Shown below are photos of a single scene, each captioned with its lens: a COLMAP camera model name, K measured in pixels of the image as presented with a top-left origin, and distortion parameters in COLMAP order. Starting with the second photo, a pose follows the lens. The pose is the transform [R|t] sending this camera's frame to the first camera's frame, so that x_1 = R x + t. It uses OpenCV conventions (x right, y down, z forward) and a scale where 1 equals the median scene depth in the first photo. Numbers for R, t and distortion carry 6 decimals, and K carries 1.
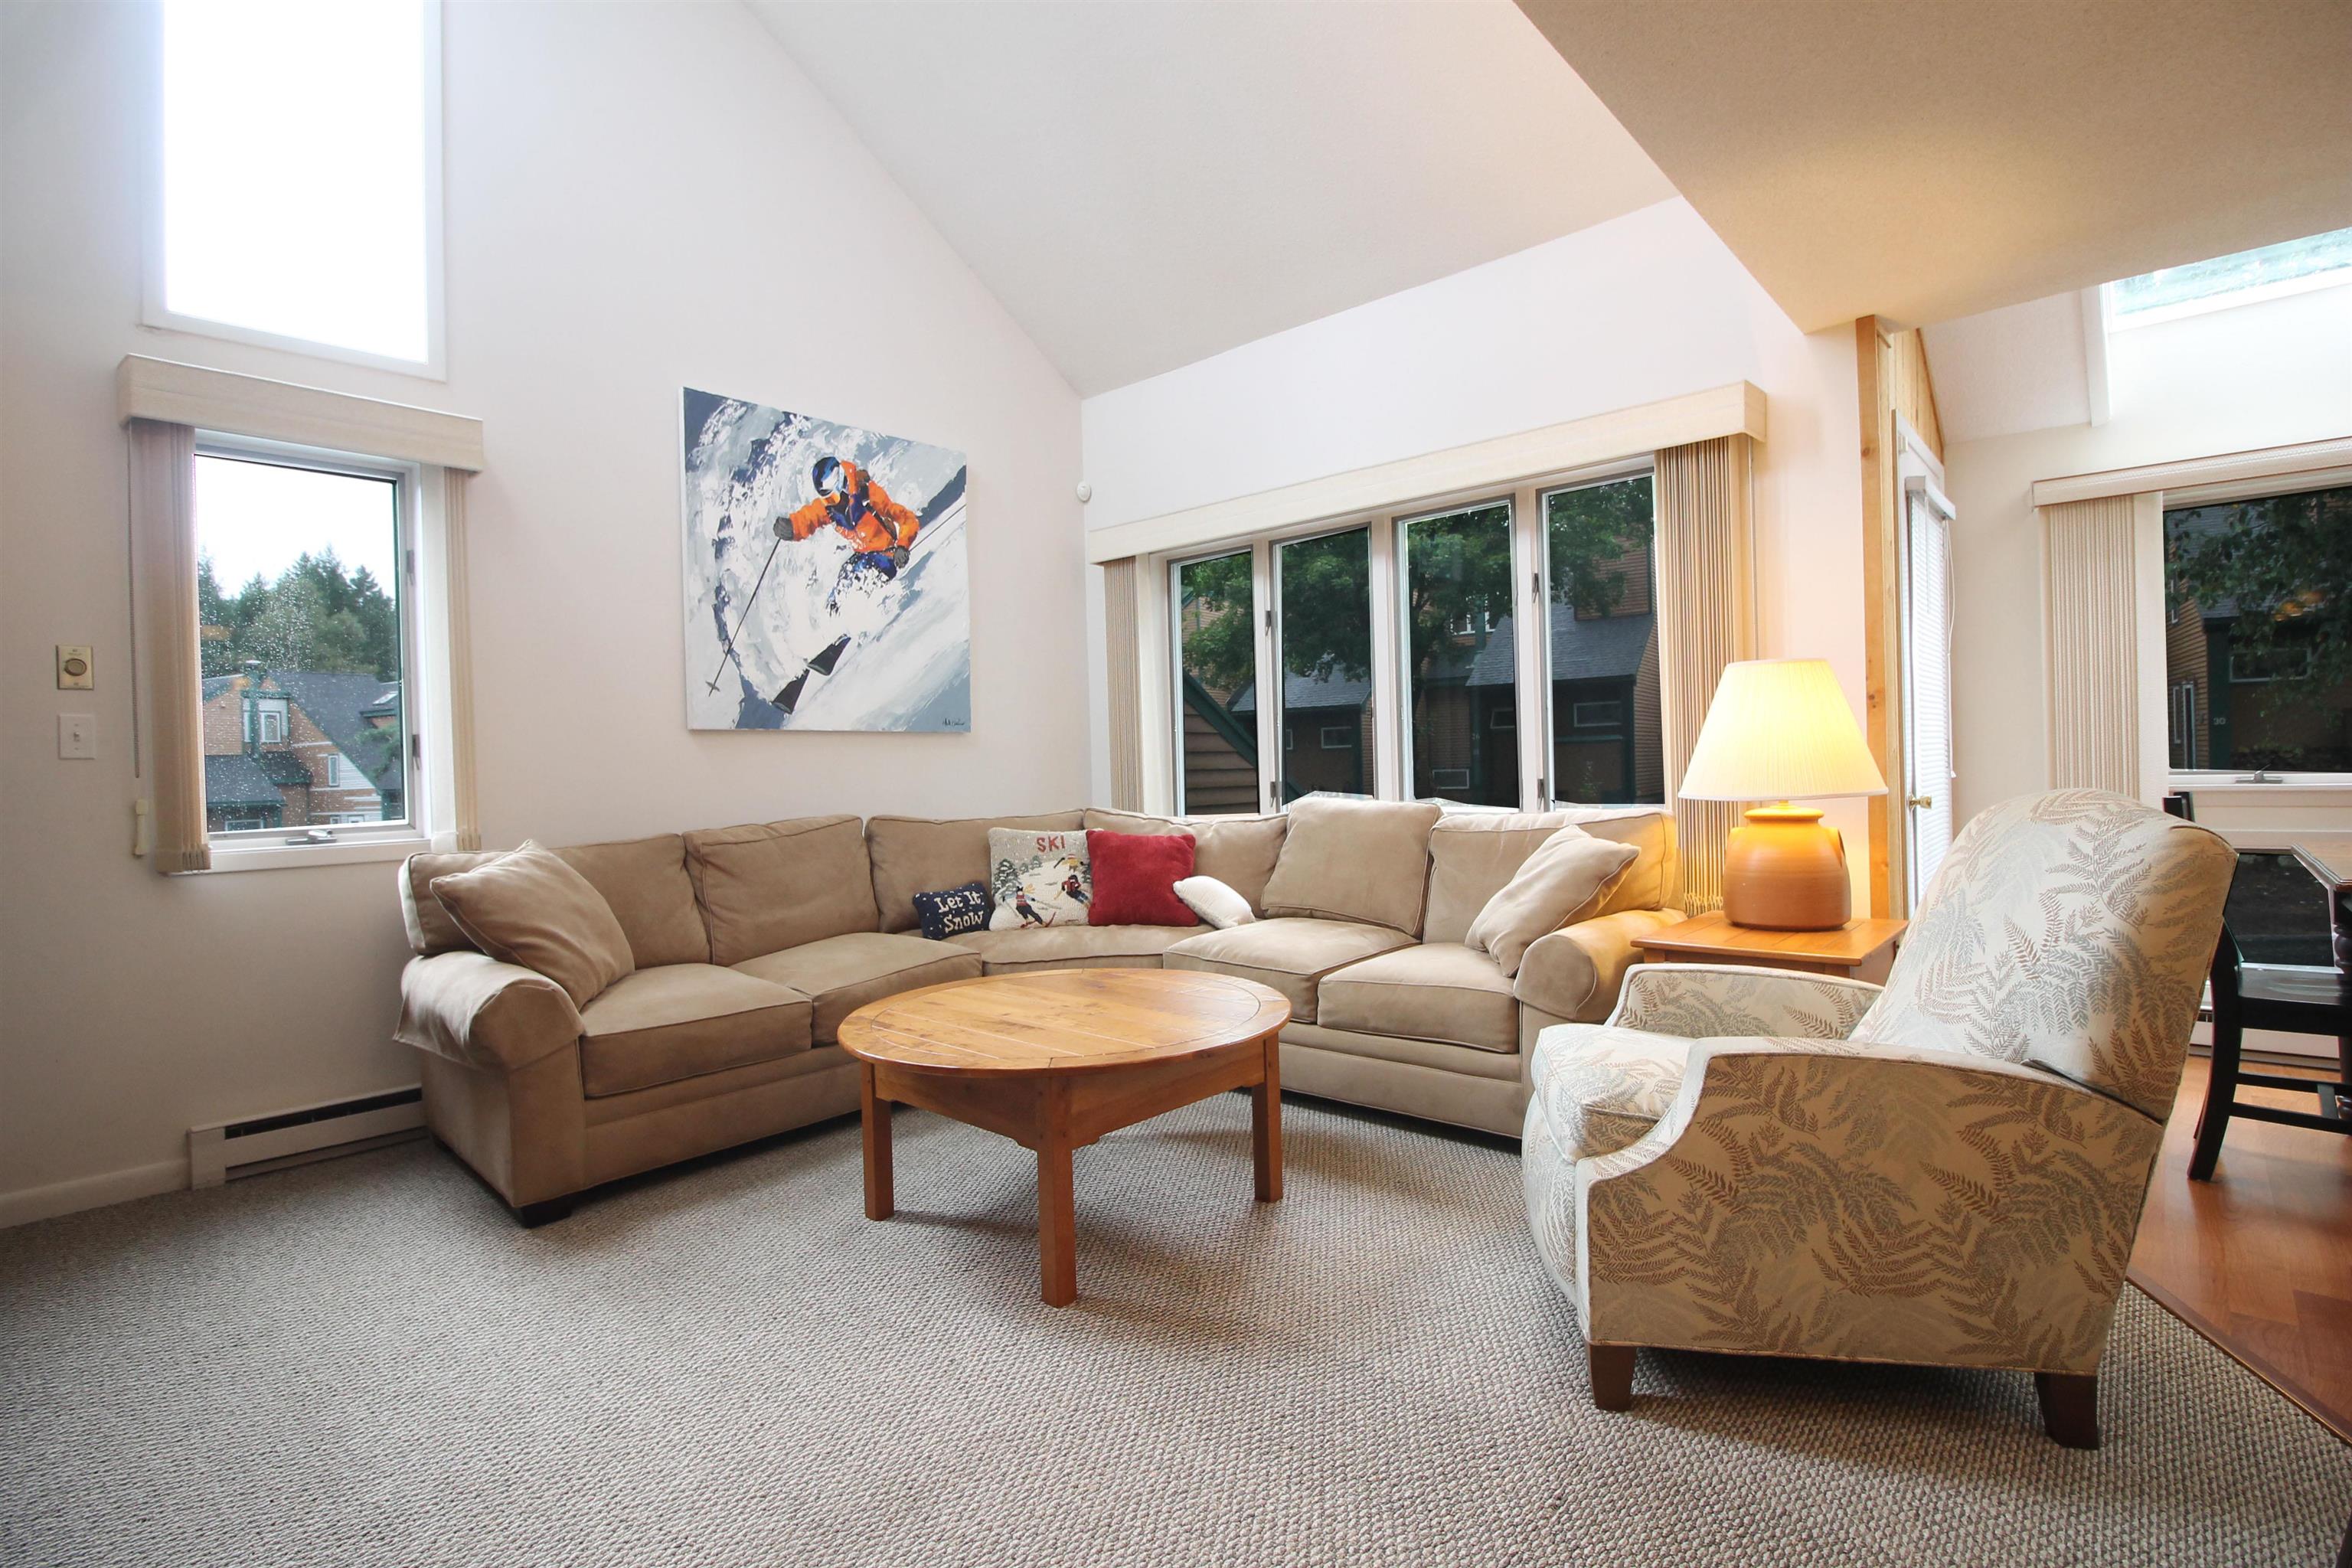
lens RADIAL K [[1102.3, 0, 1181.0], [0, 1102.3, 781.5], [0, 0, 1]] dist [-0.004592, -0.008381]
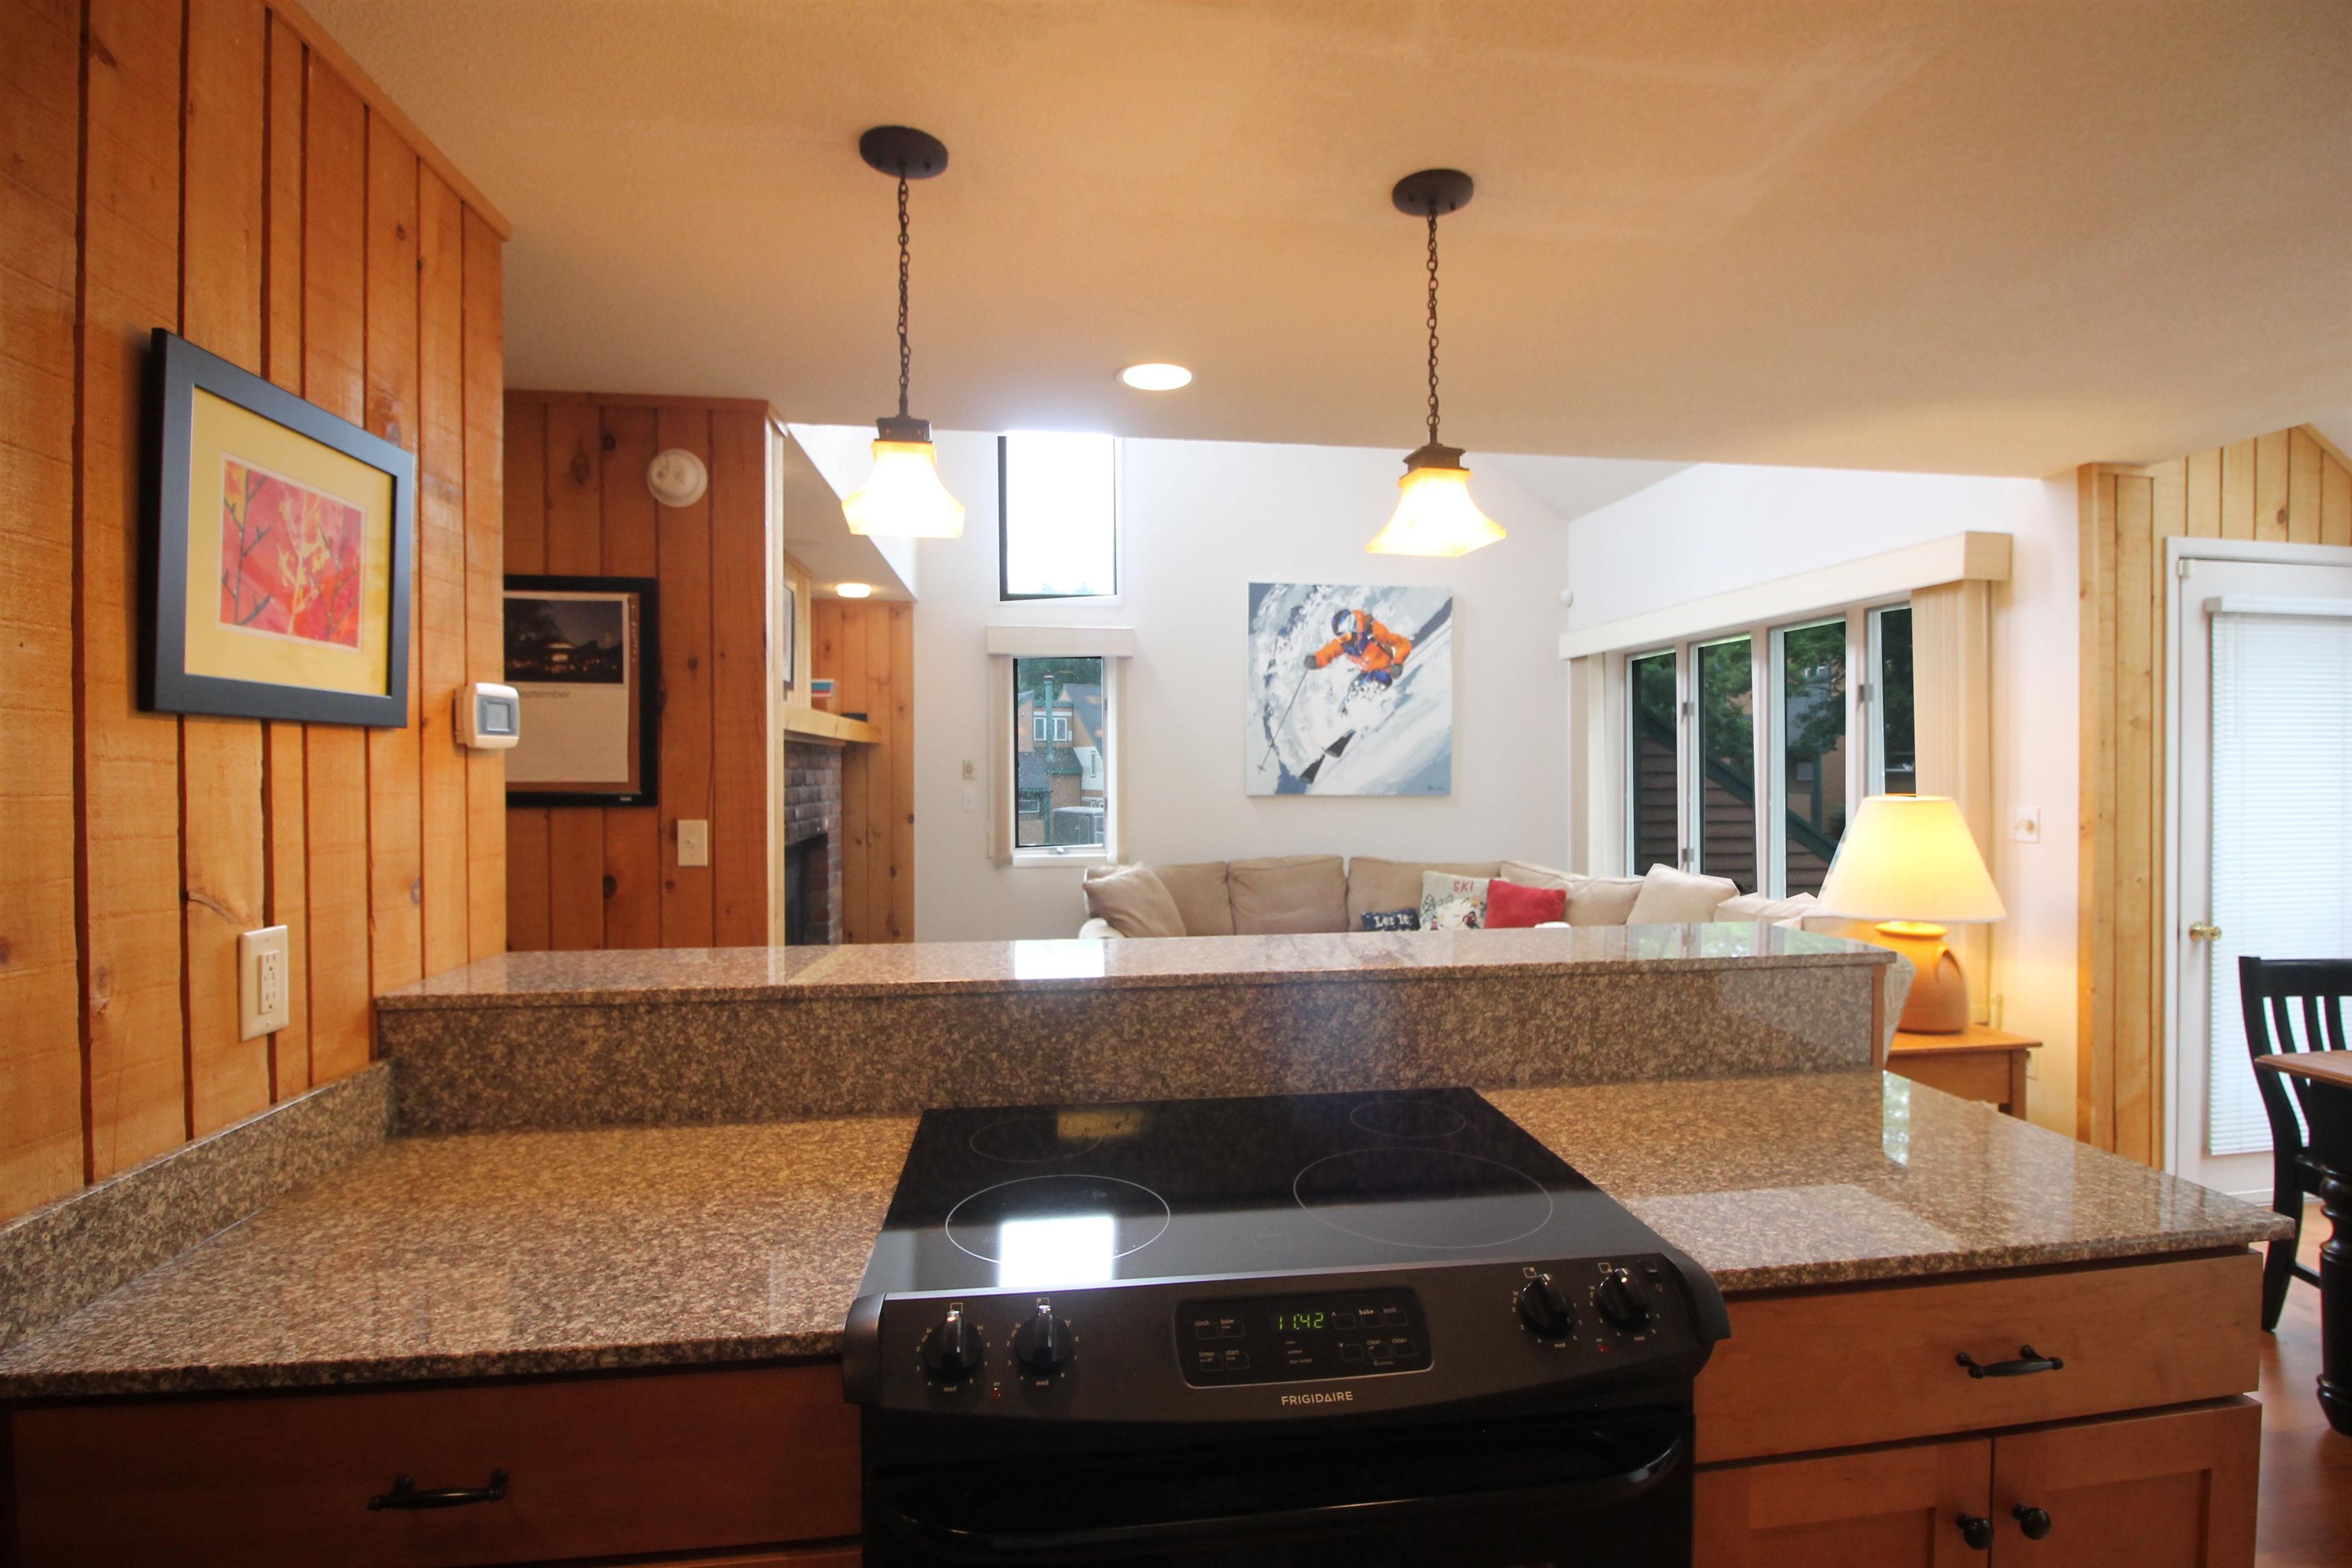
lens RADIAL K [[1102.3, 0, 1168.6], [0, 1102.3, 776.4], [0, 0, 1]] dist [-0.004592, -0.008381]
pose [[0.751714, 0.027323, -0.658922, 0.492863], [-0.025711, 0.999596, 0.012117, -0.085036], [0.658987, 0.007833, 0.752113, -0.267511]]
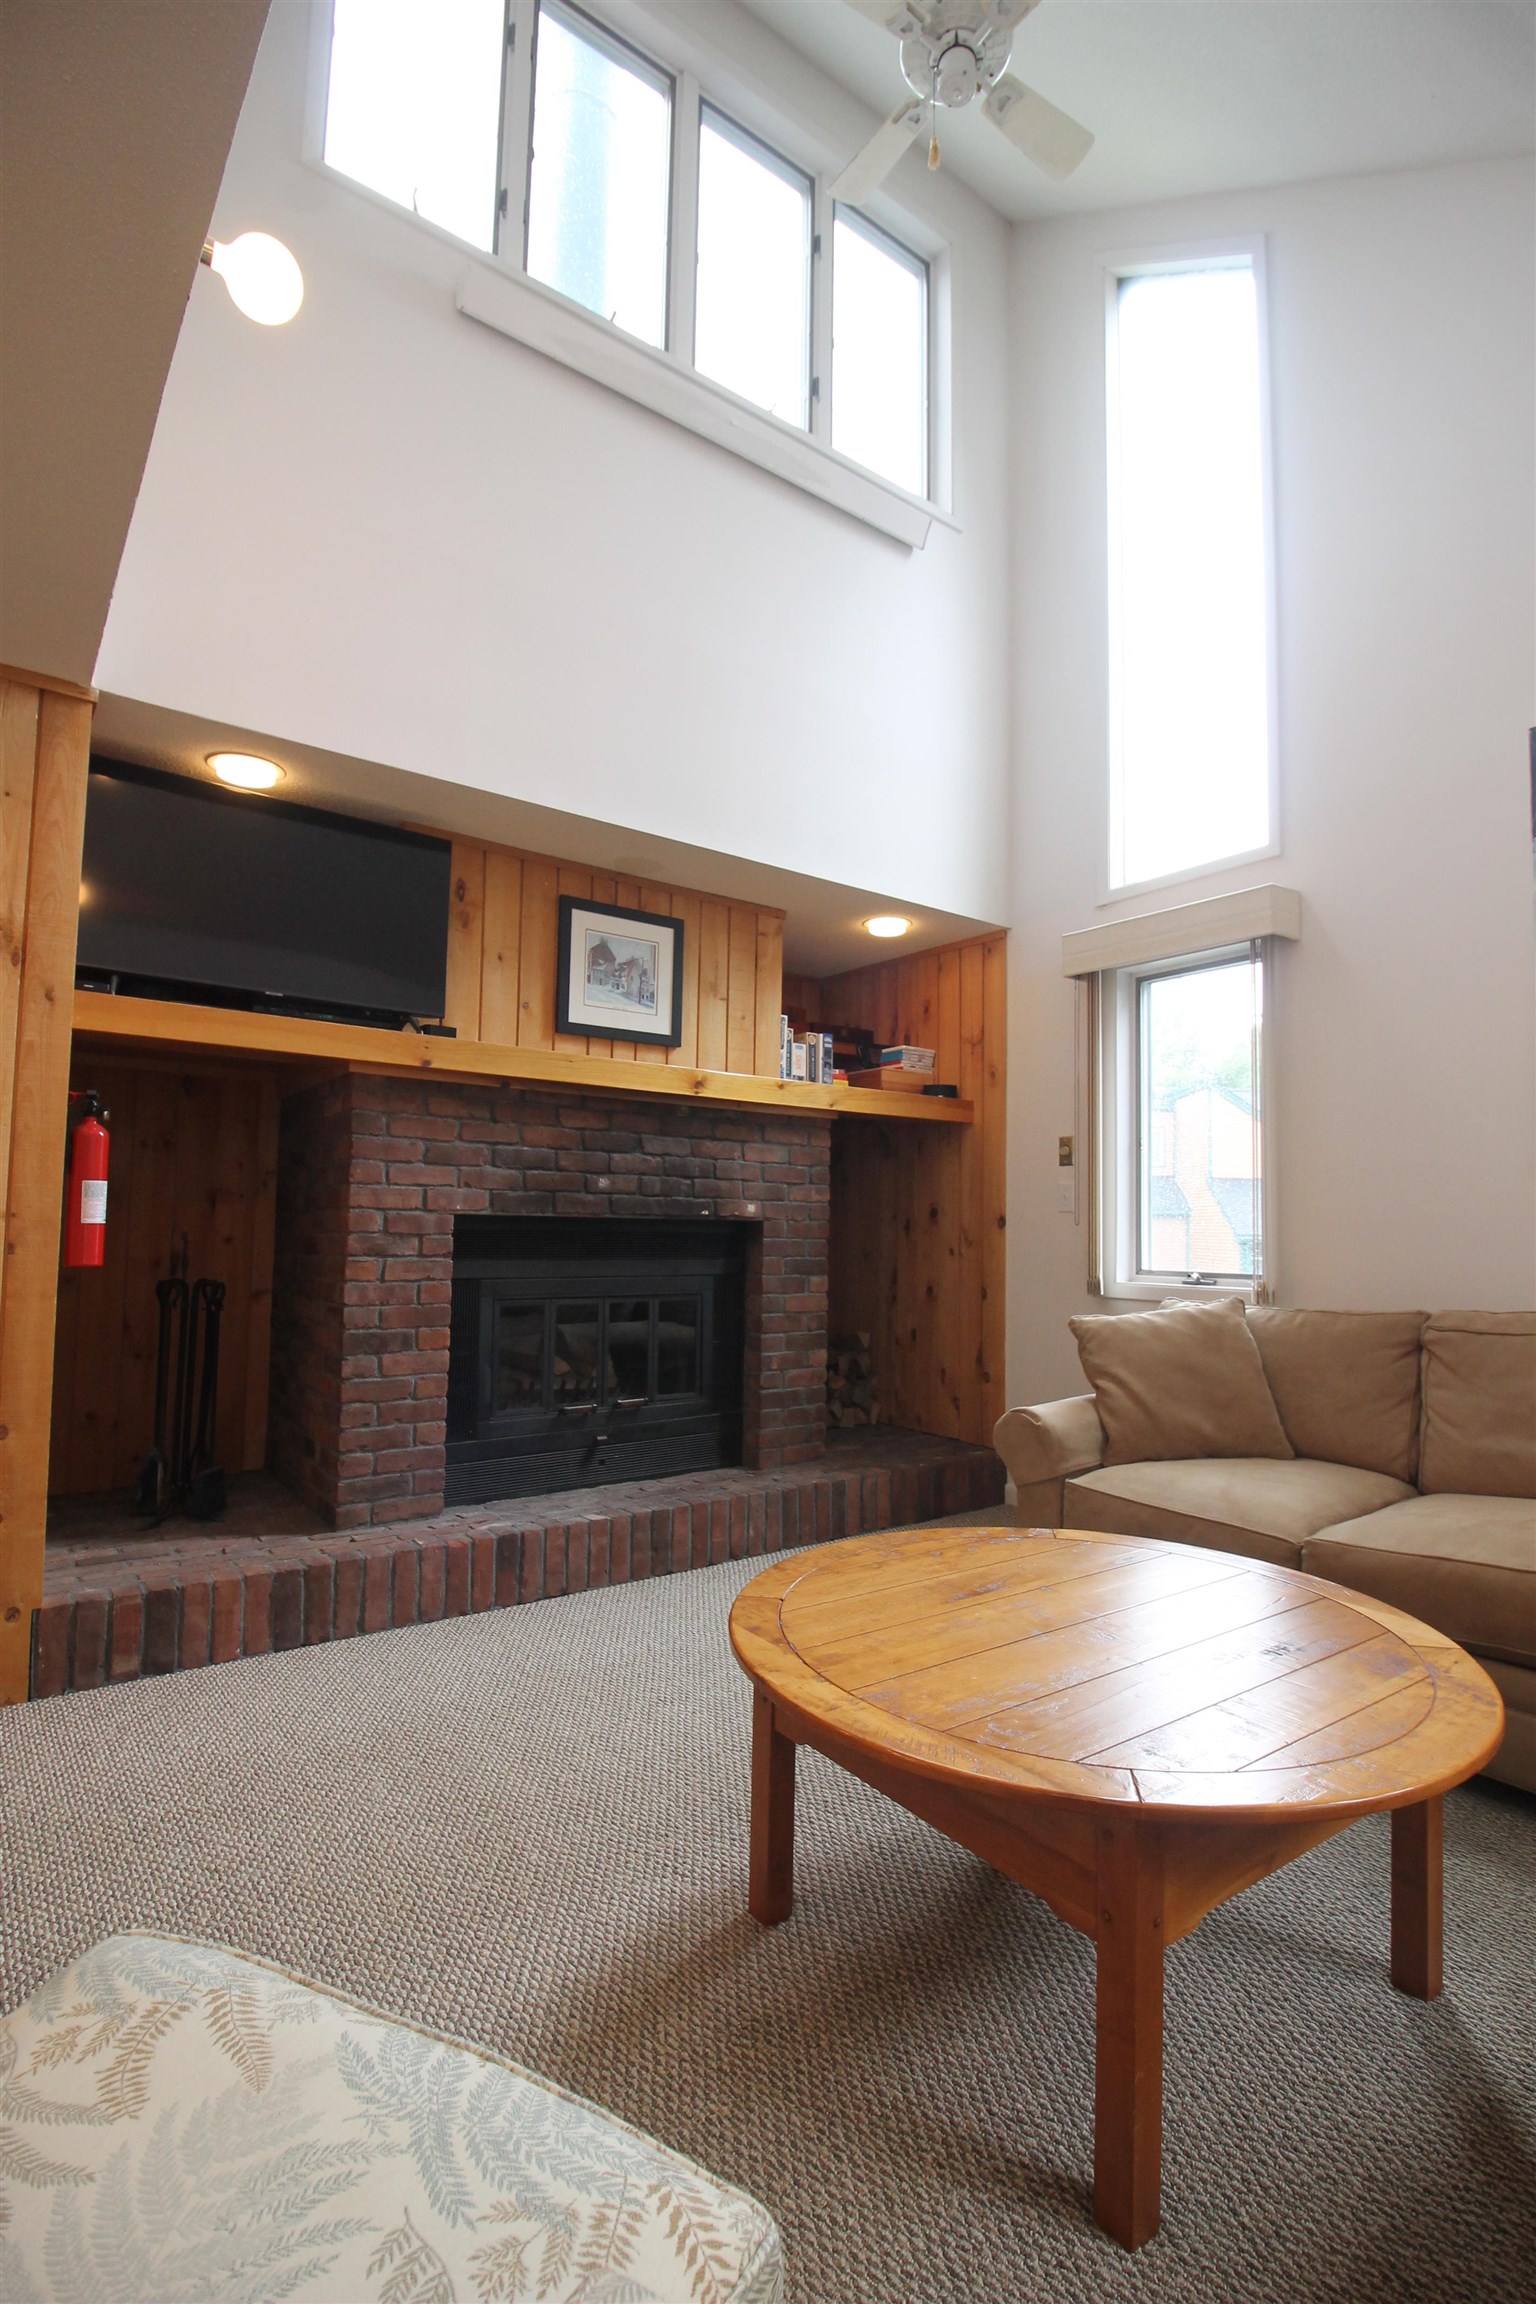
lens RADIAL K [[1079.8, 0, 765.4], [0, 1079.8, 1158.9], [0, 0, 1]] dist [-0.004592, -0.008381]
pose [[-0.213051, -0.045563, -0.975978, 0.351895], [-0.028636, 0.998774, -0.040377, -0.015888], [0.976621, 0.019346, -0.214094, 0.598418]]
